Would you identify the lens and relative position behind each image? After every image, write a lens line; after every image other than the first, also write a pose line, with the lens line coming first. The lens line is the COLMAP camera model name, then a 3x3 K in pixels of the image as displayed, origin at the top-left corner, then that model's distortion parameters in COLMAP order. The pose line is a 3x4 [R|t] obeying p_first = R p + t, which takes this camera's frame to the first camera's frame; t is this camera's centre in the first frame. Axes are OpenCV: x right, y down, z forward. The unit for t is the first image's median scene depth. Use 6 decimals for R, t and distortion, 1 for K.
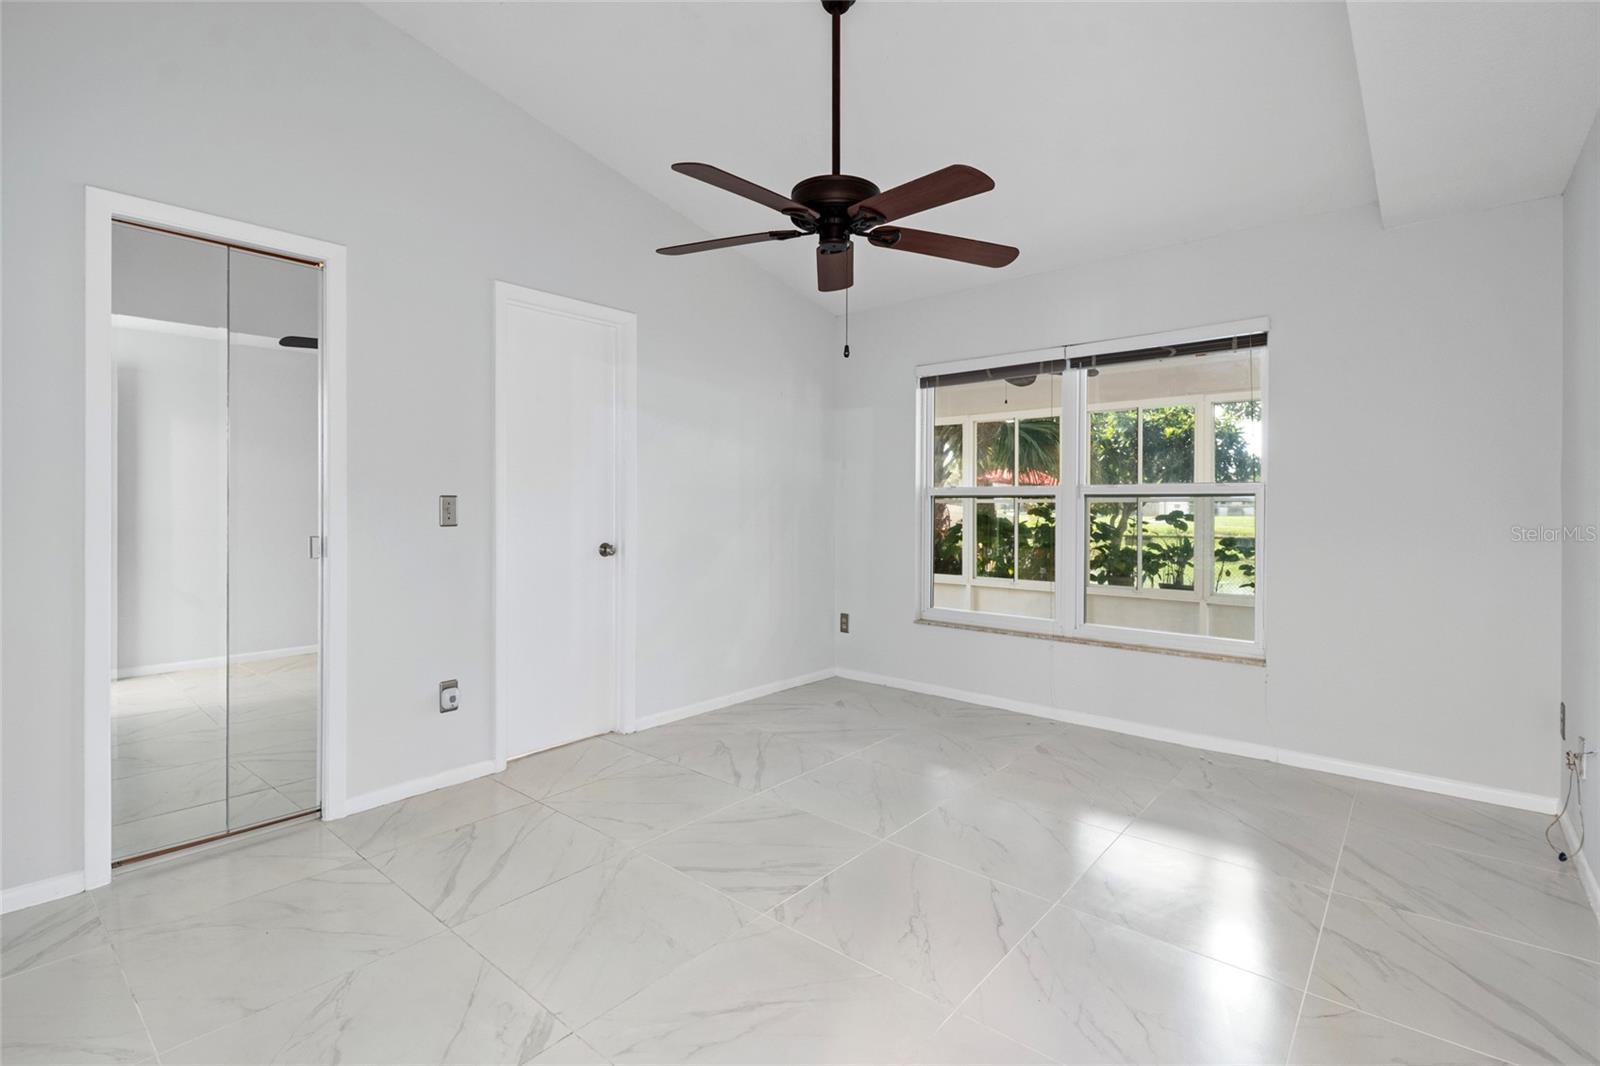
lens RADIAL K [[729.8, 0, 794.2], [0, 729.8, 519.8], [0, 0, 1]] dist [0.001093, -0.000846]
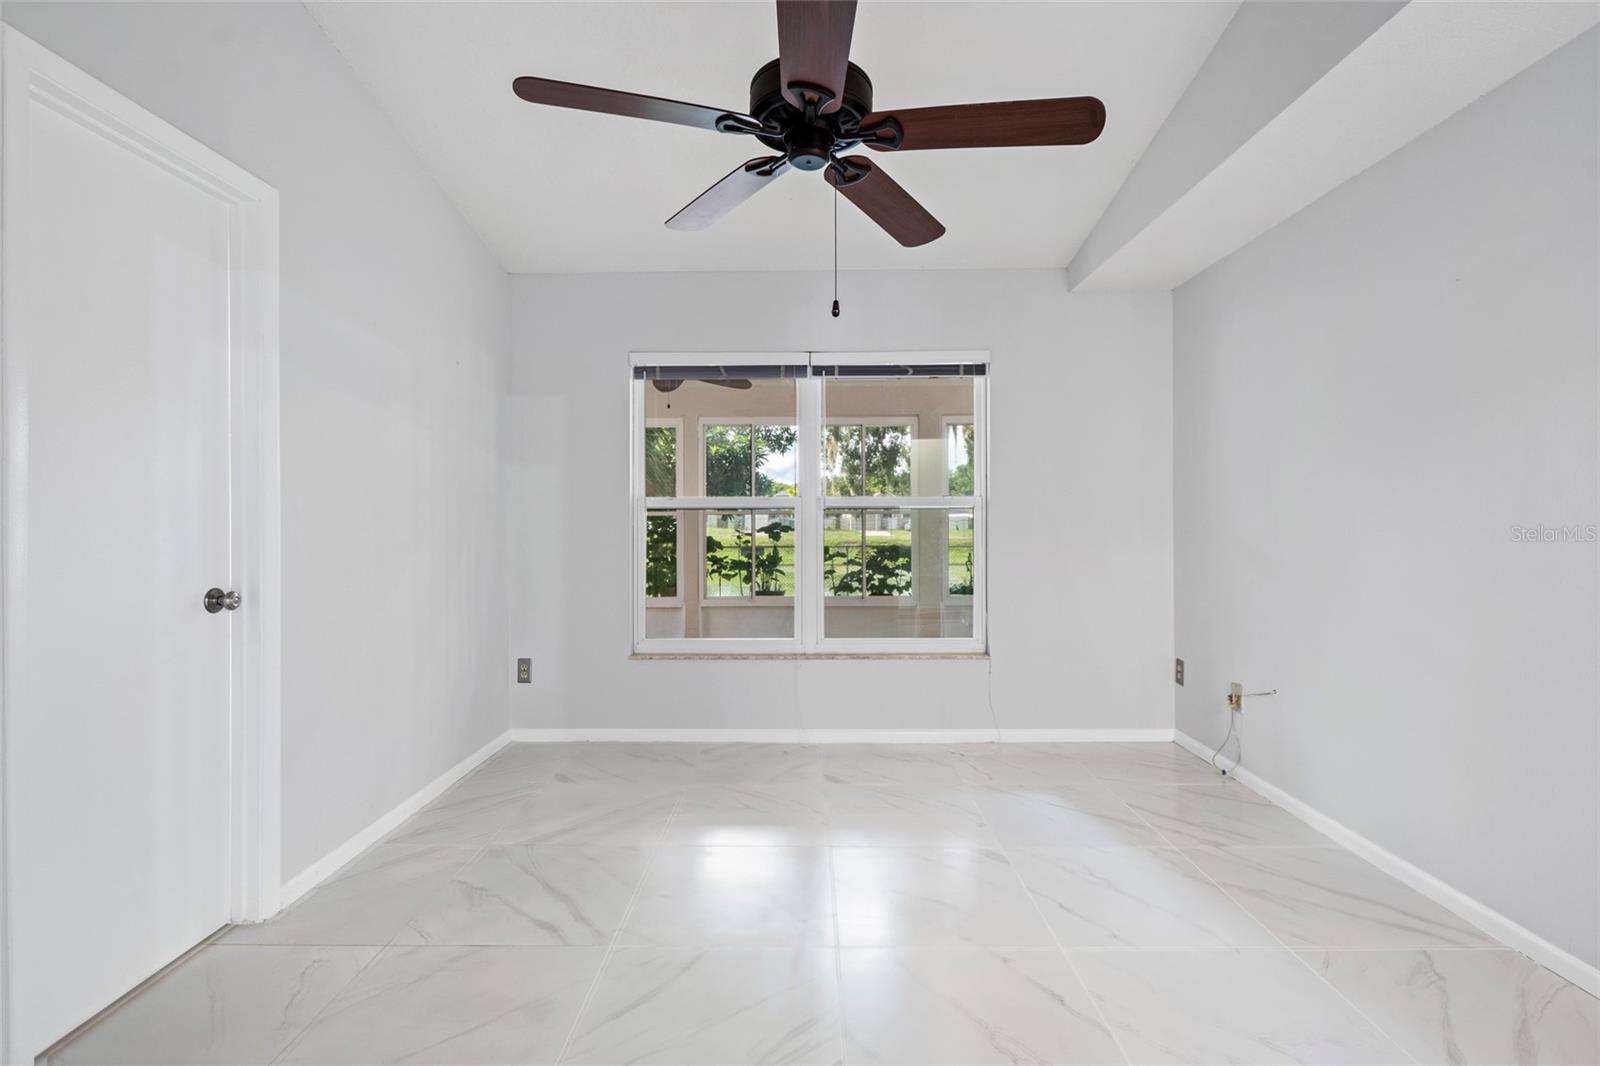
lens RADIAL K [[729.8, 0, 798.8], [0, 729.8, 527.2], [0, 0, 1]] dist [0.001093, -0.000846]
pose [[0.763284, -0.012210, 0.645948, -0.275234], [0.017761, 0.999840, -0.002088, -0.005516], [-0.645819, 0.013067, 0.763379, 0.291044]]
